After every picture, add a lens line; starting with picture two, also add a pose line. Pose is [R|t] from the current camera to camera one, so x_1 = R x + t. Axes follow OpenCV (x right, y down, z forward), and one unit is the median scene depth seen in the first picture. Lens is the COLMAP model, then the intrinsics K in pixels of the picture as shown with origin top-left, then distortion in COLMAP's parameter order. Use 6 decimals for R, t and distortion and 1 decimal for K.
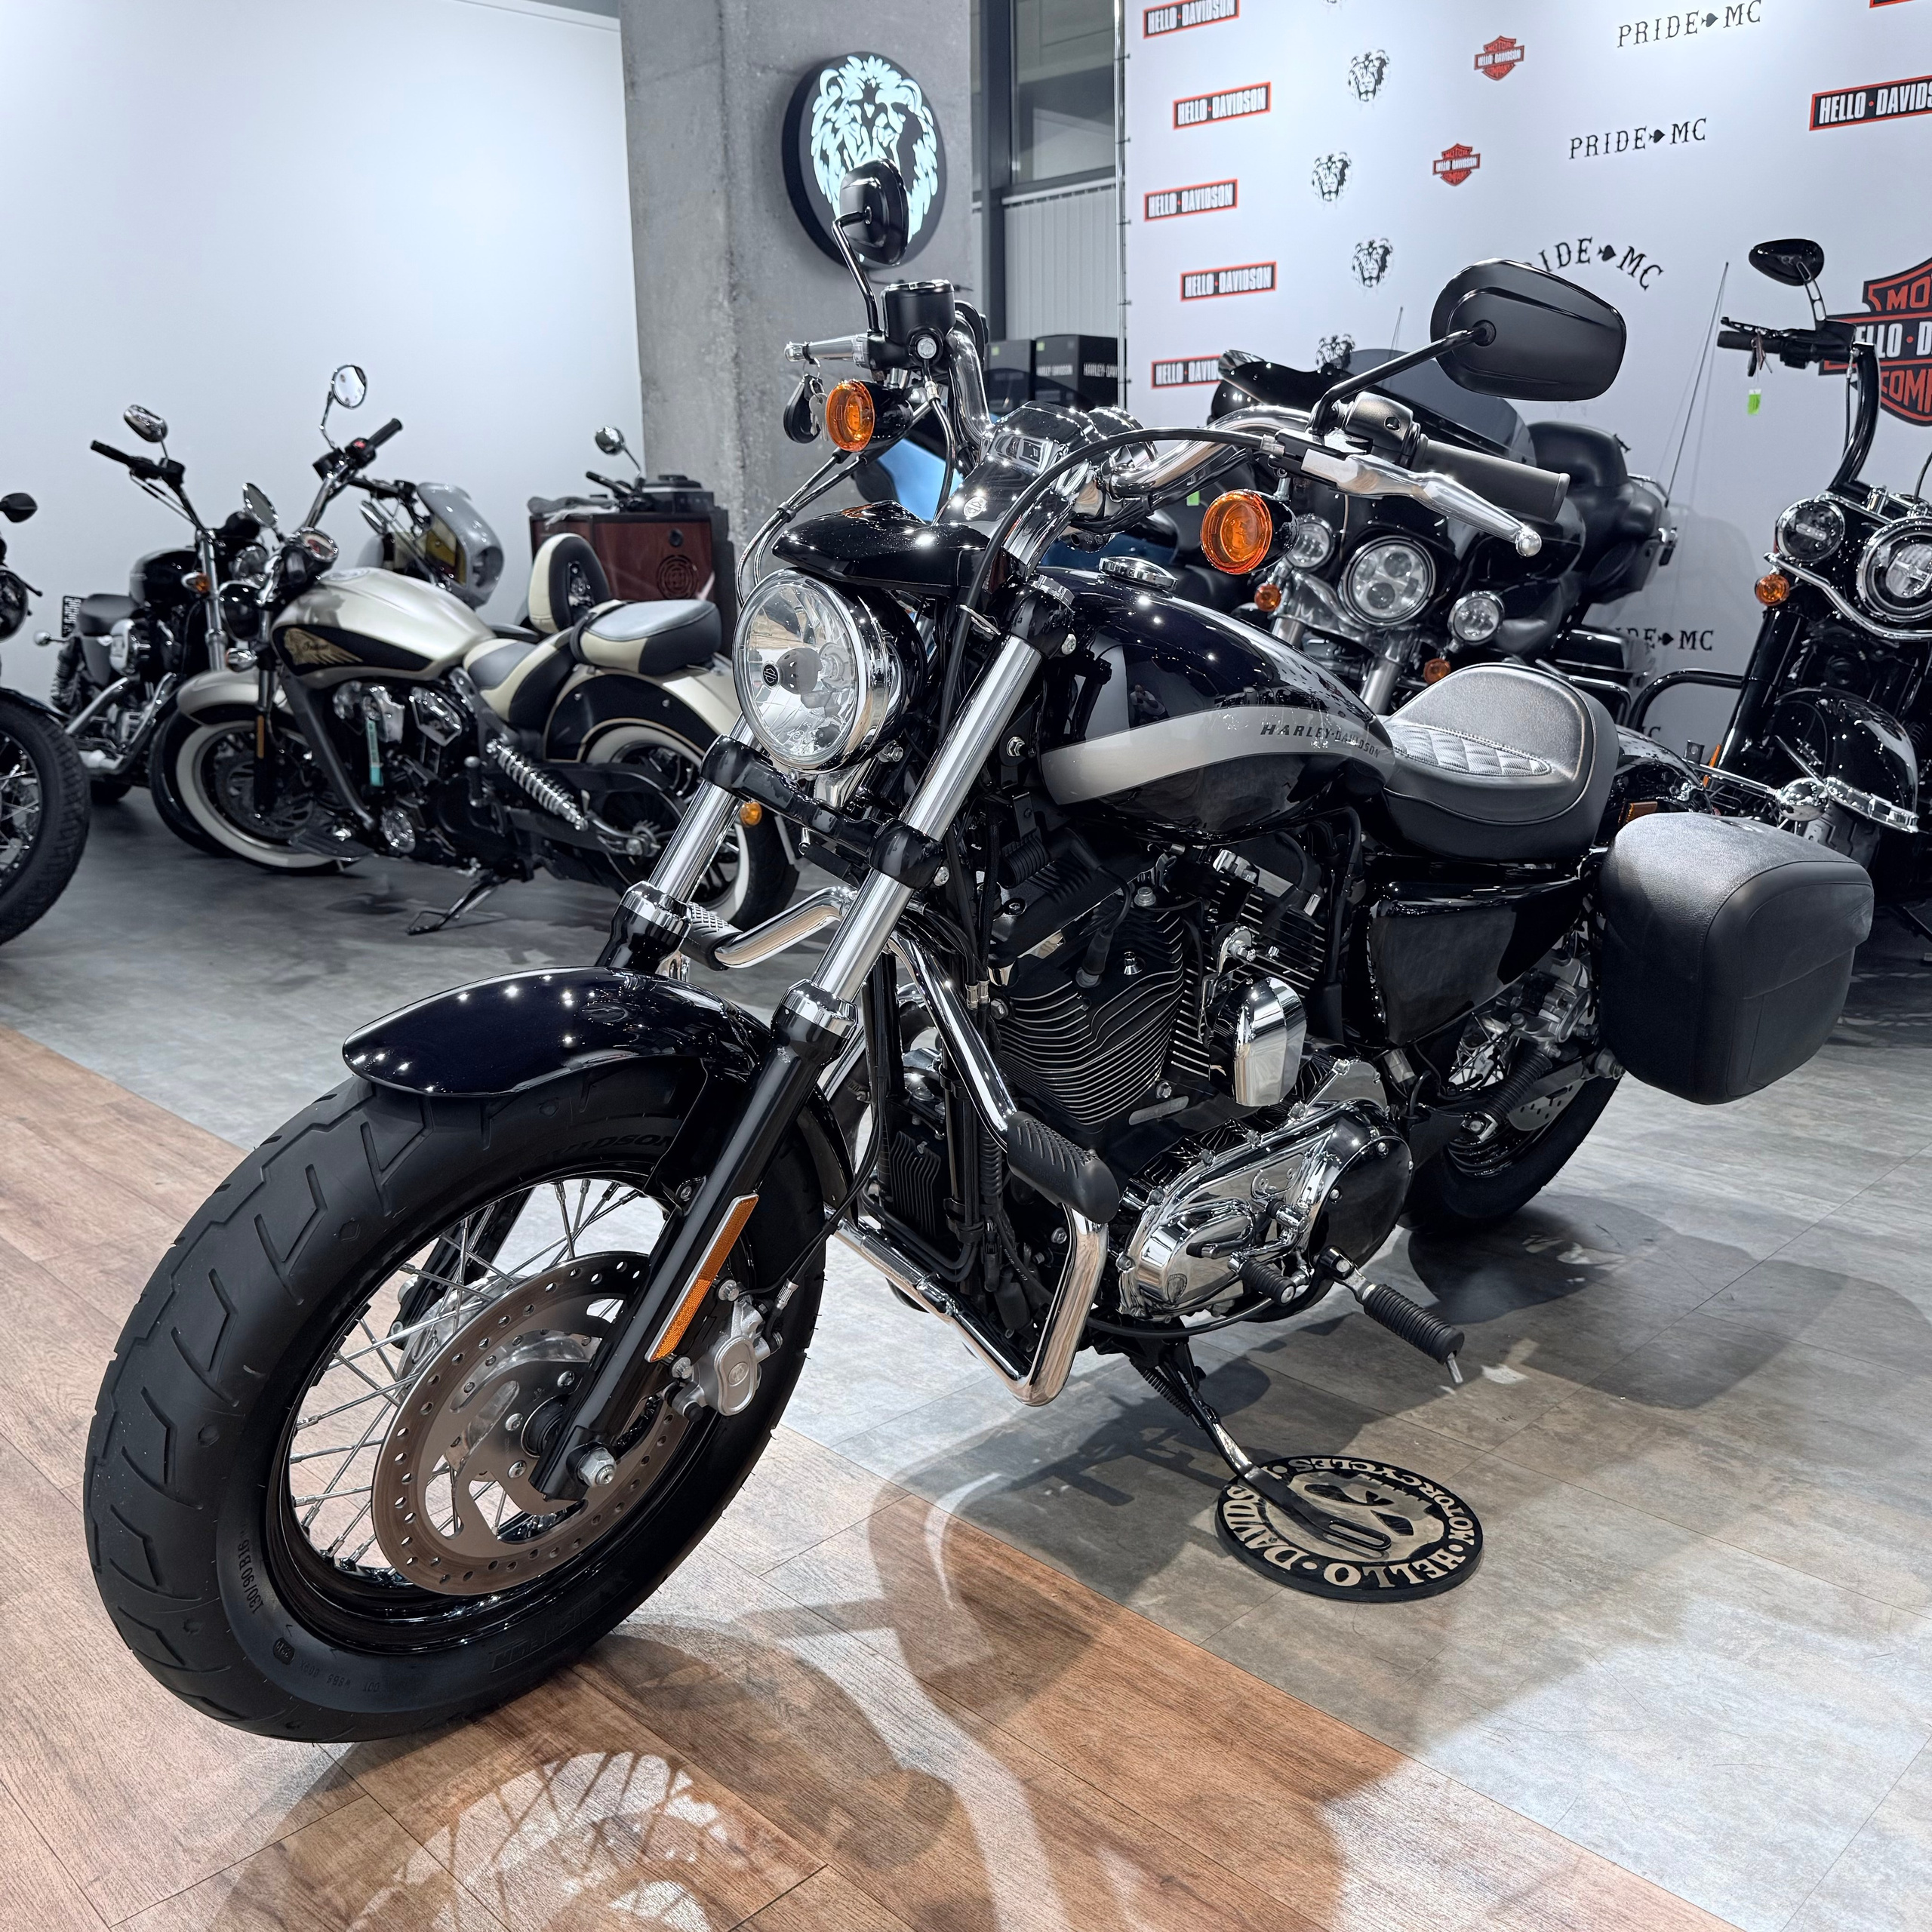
lens RADIAL K [[1824.2, 0, 966.1], [0, 1824.2, 968.5], [0, 0, 1]] dist [0.180256, -0.422060]
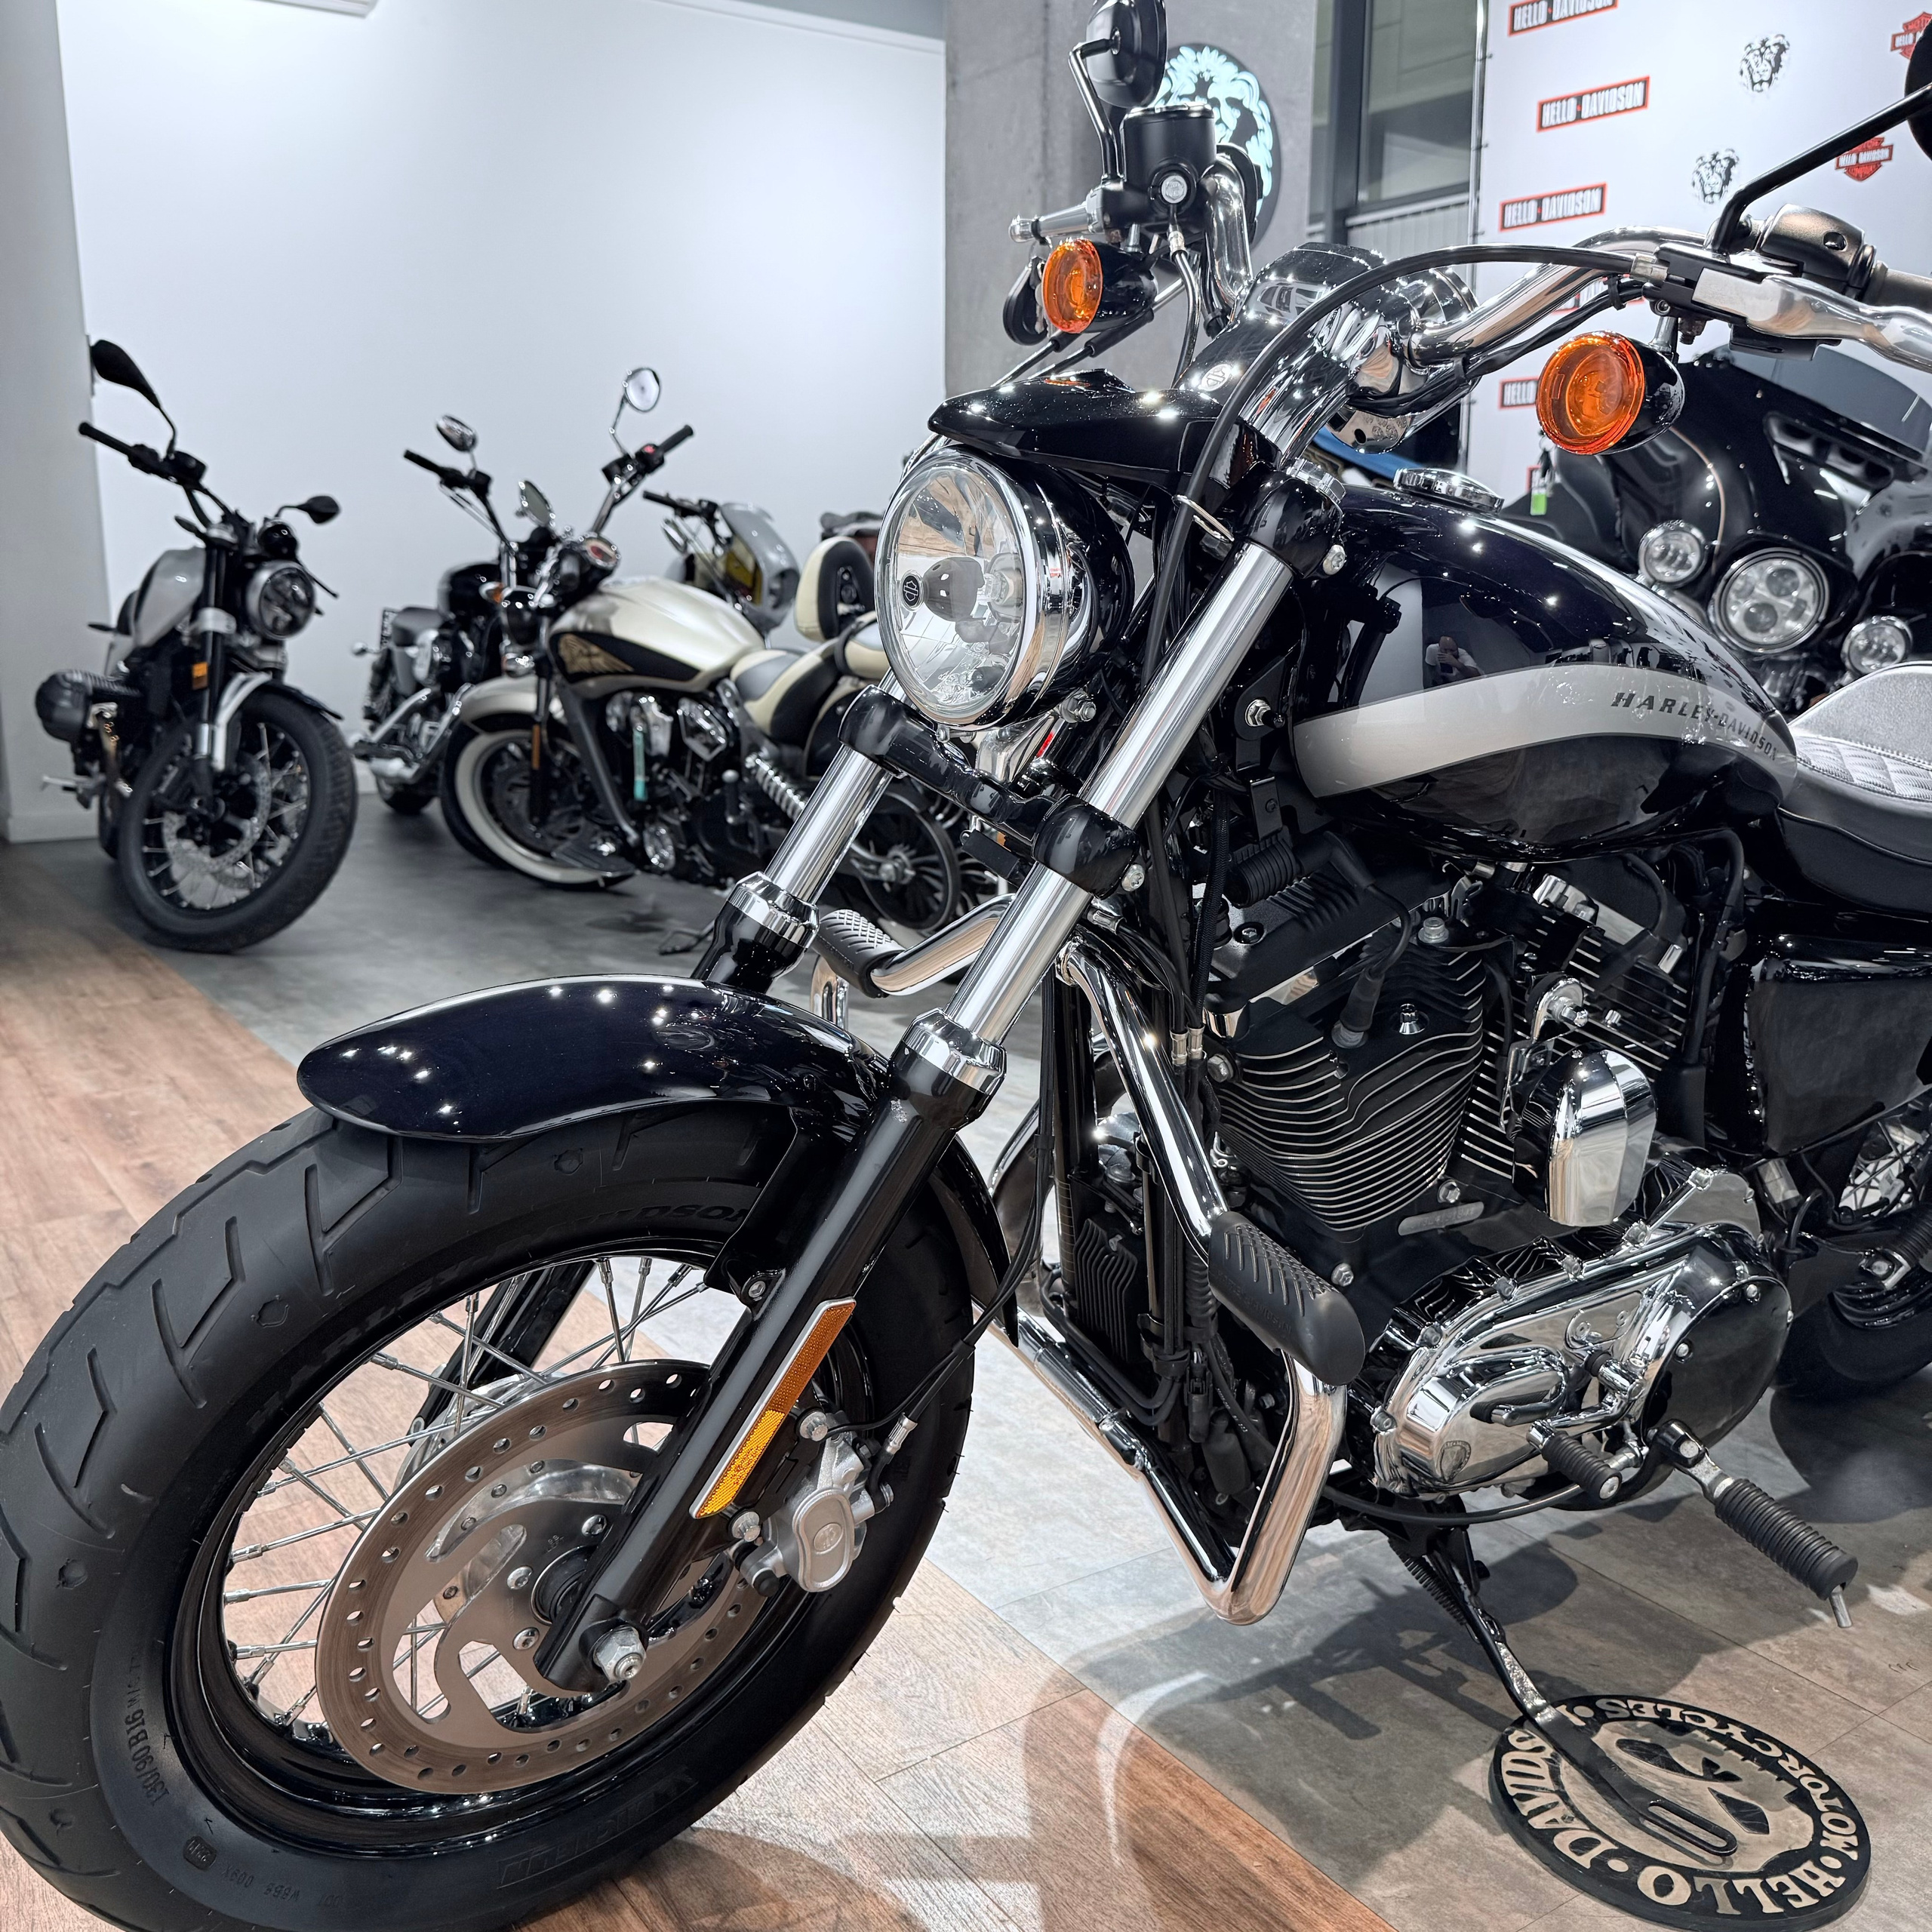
lens RADIAL K [[1809.6, 0, 963.7], [0, 1809.6, 967.9], [0, 0, 1]] dist [0.165681, -0.360354]
pose [[0.983847, 0.055246, -0.170273, 0.033679], [-0.060251, 0.997886, -0.024362, 0.004848], [0.168568, 0.034228, 0.985096, 0.216231]]
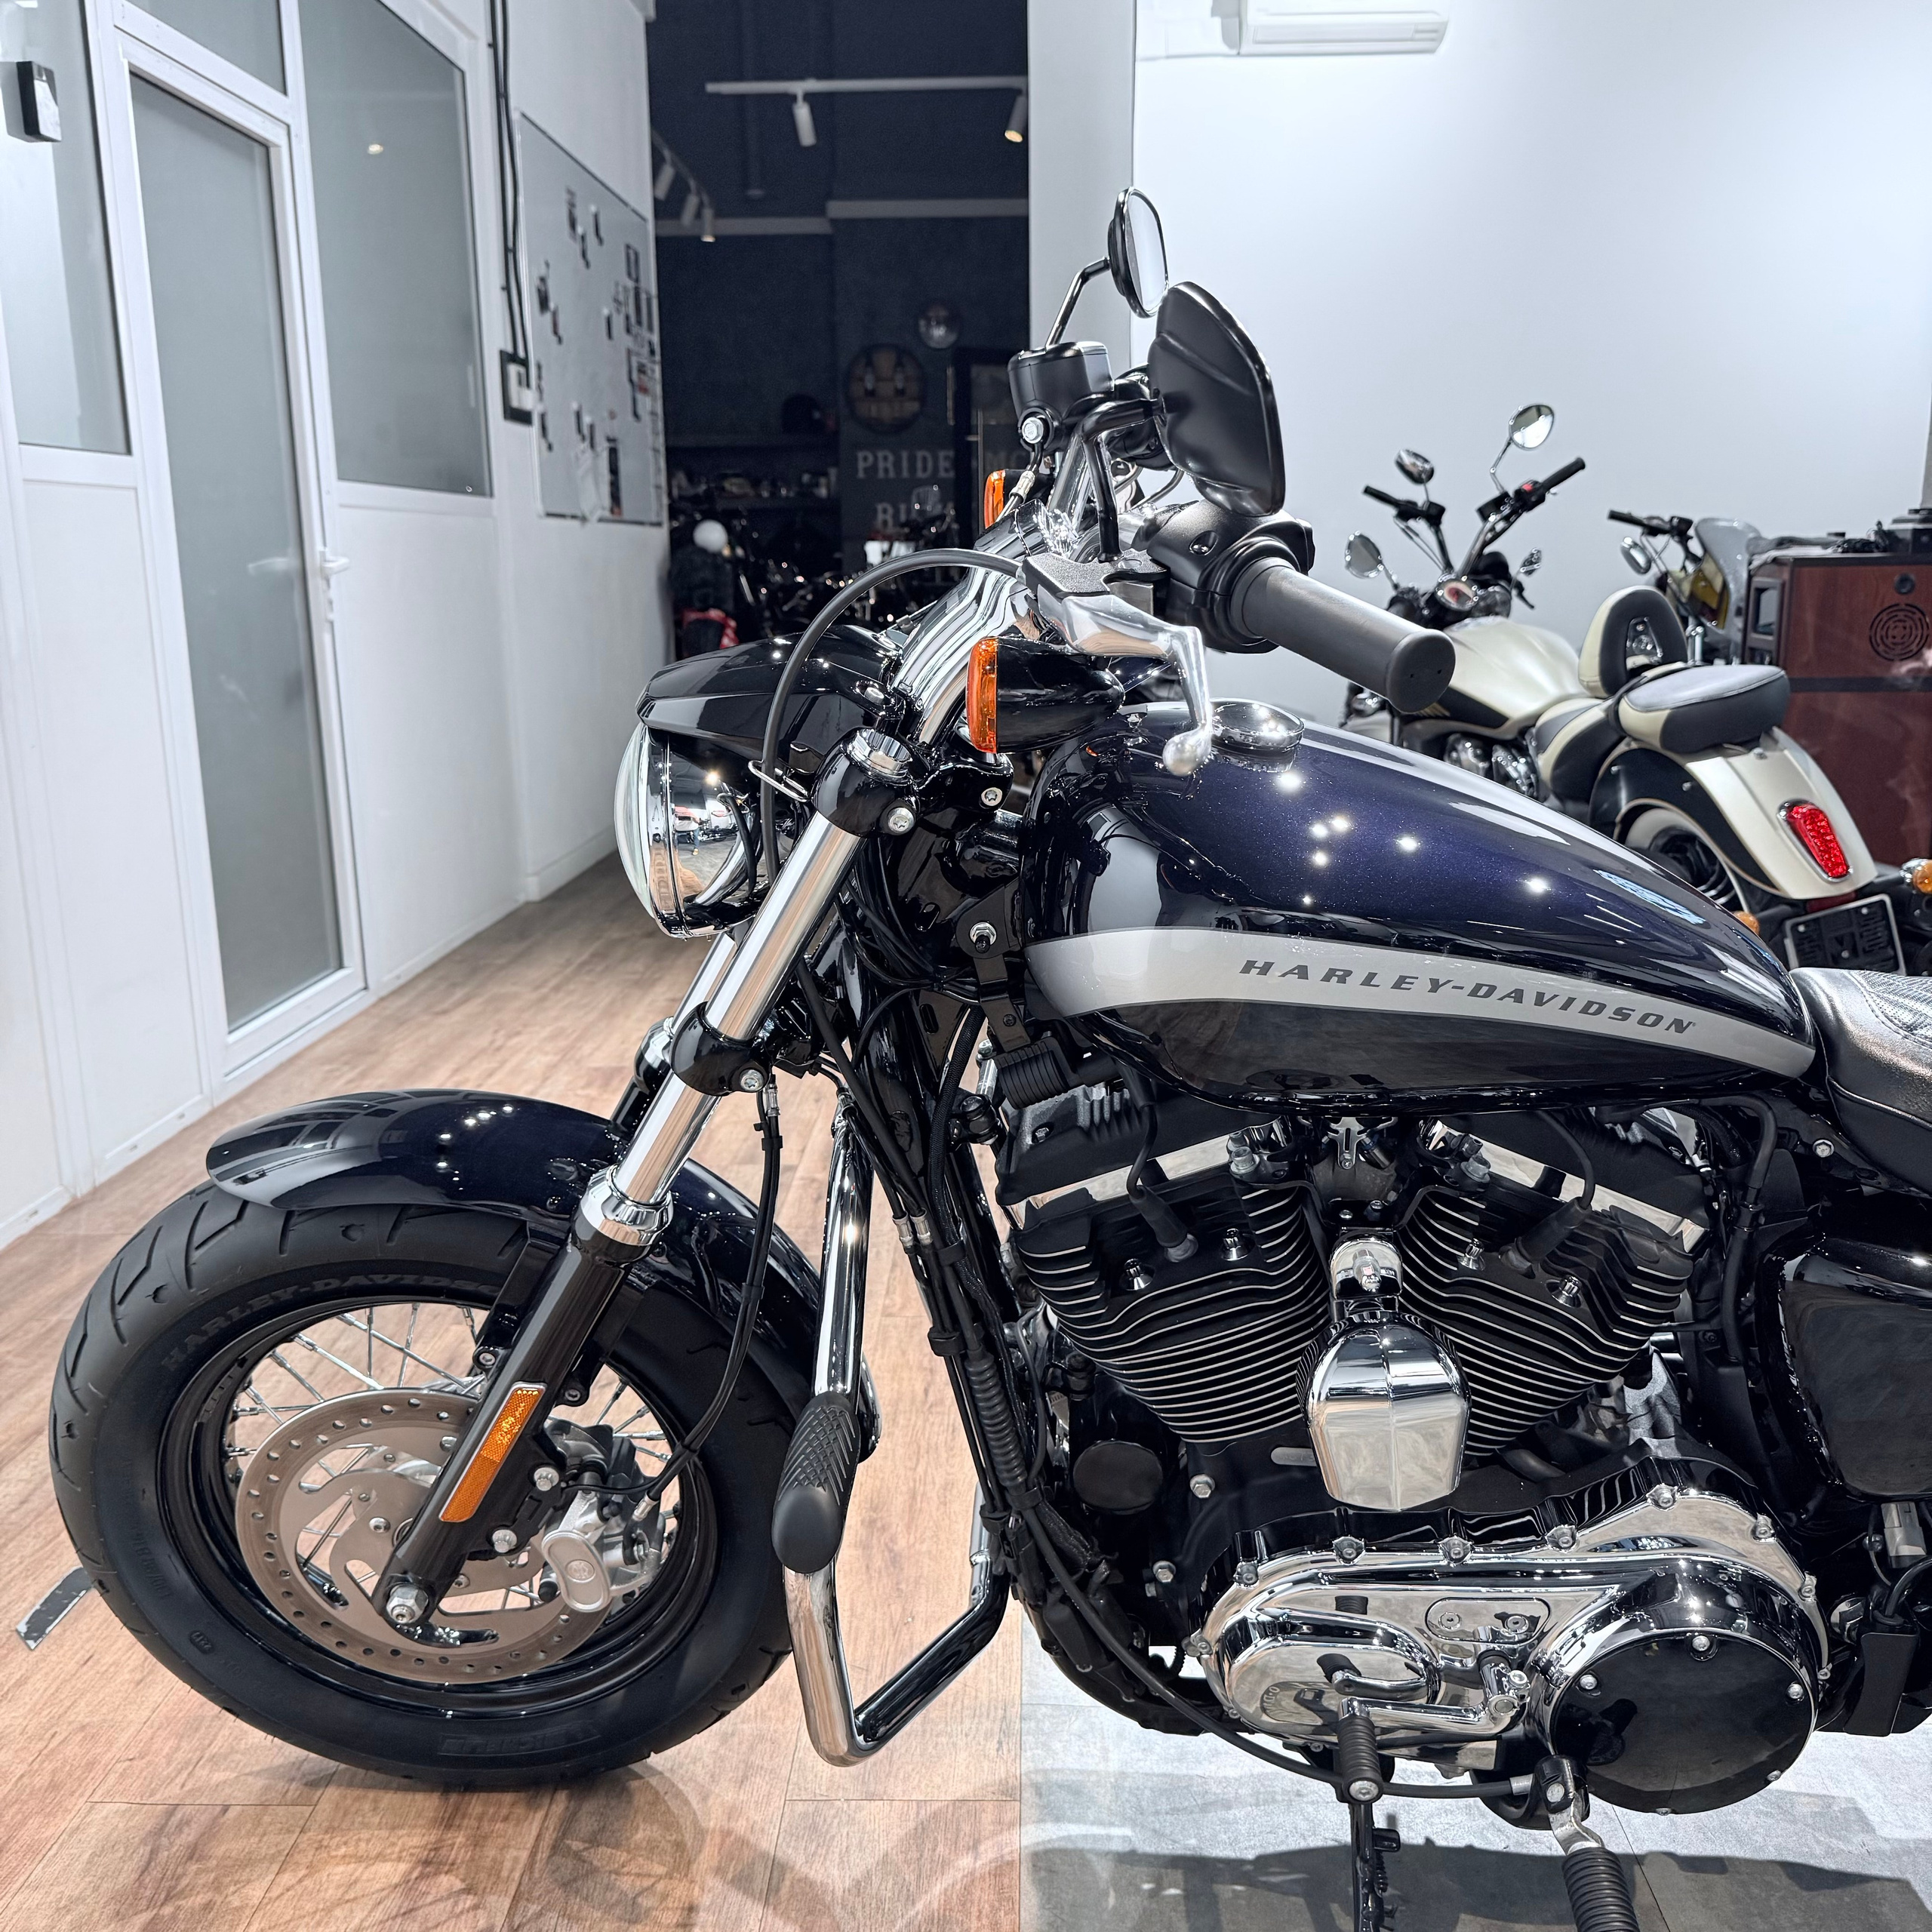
lens RADIAL K [[1845.0, 0, 962.9], [0, 1845.0, 966.9], [0, 0, 1]] dist [-0.012702, -0.023787]
pose [[0.671298, 0.161274, -0.723429, 0.477946], [-0.164905, 0.984075, 0.066358, -0.130274], [0.722610, 0.074751, 0.687202, 0.381553]]
